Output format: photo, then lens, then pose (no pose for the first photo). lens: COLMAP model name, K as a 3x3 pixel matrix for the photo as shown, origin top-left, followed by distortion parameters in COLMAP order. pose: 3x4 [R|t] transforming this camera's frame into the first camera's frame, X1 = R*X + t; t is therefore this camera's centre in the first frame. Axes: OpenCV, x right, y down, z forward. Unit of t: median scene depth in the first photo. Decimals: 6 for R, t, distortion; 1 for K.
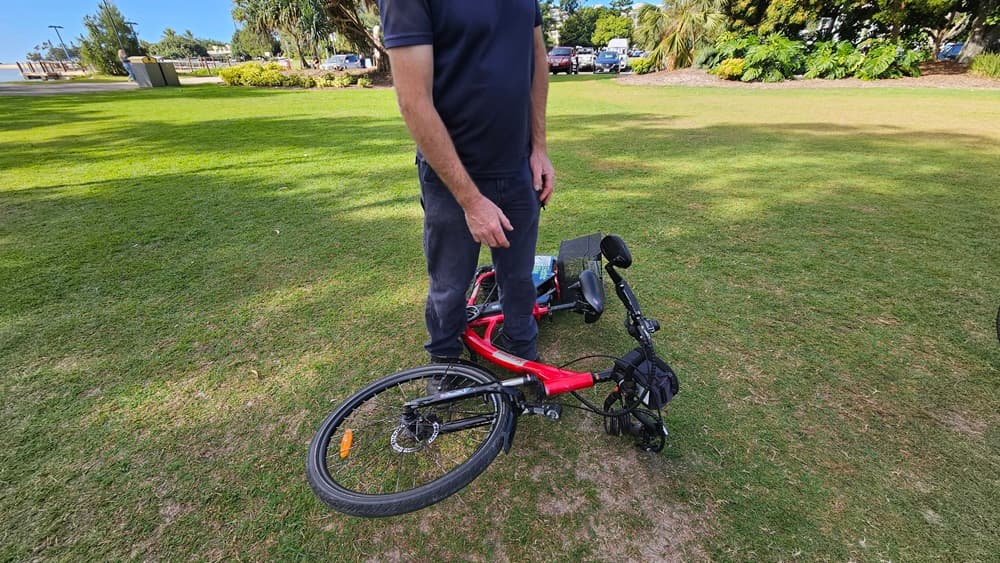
lens RADIAL K [[412.3, 0, 501.4], [0, 412.3, 287.0], [0, 0, 1]] dist [-0.003473, 0.000972]
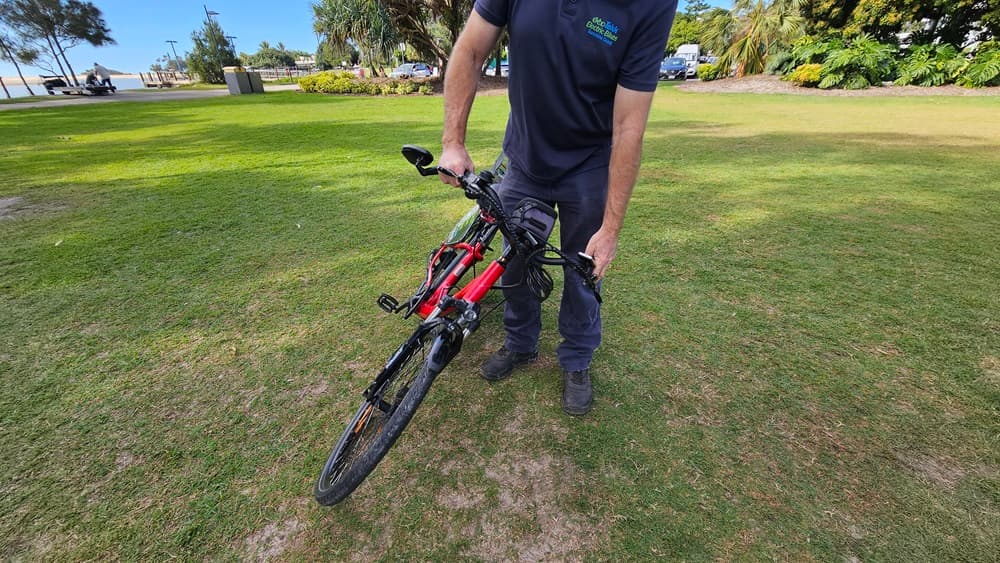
lens RADIAL K [[412.3, 0, 502.4], [0, 412.3, 288.3], [0, 0, 1]] dist [-0.003473, 0.000972]
pose [[0.989632, 0.061898, -0.129606, 0.113149], [-0.063468, 0.997952, -0.008016, 0.003697], [0.128844, 0.016158, 0.991533, -0.000499]]
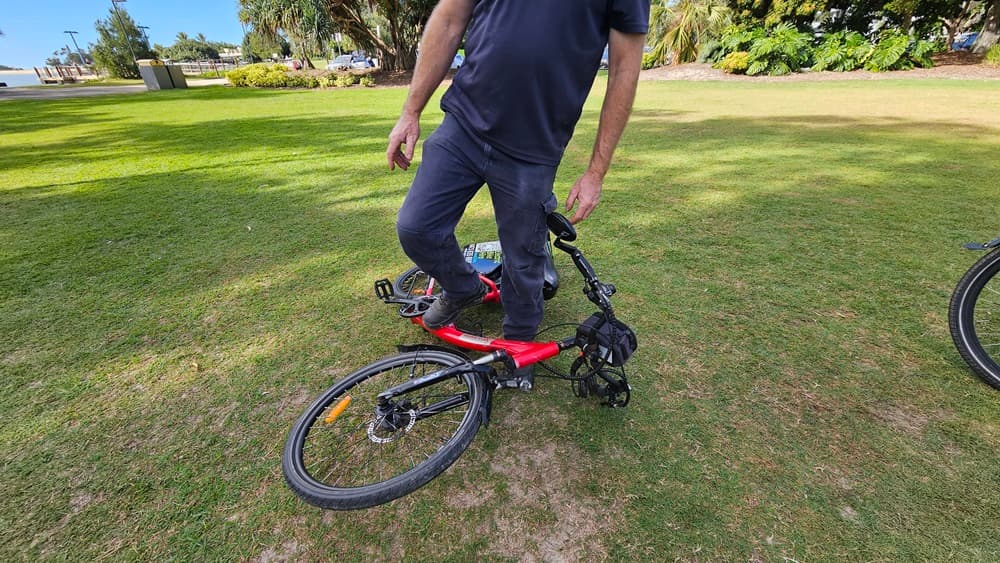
lens RADIAL K [[412.3, 0, 501.8], [0, 412.3, 287.3], [0, 0, 1]] dist [-0.003473, 0.000972]
pose [[0.999722, -0.002761, -0.023426, 0.080591], [0.002855, 0.999988, 0.003996, 0.007142], [0.023415, -0.004061, 0.999718, 0.006545]]
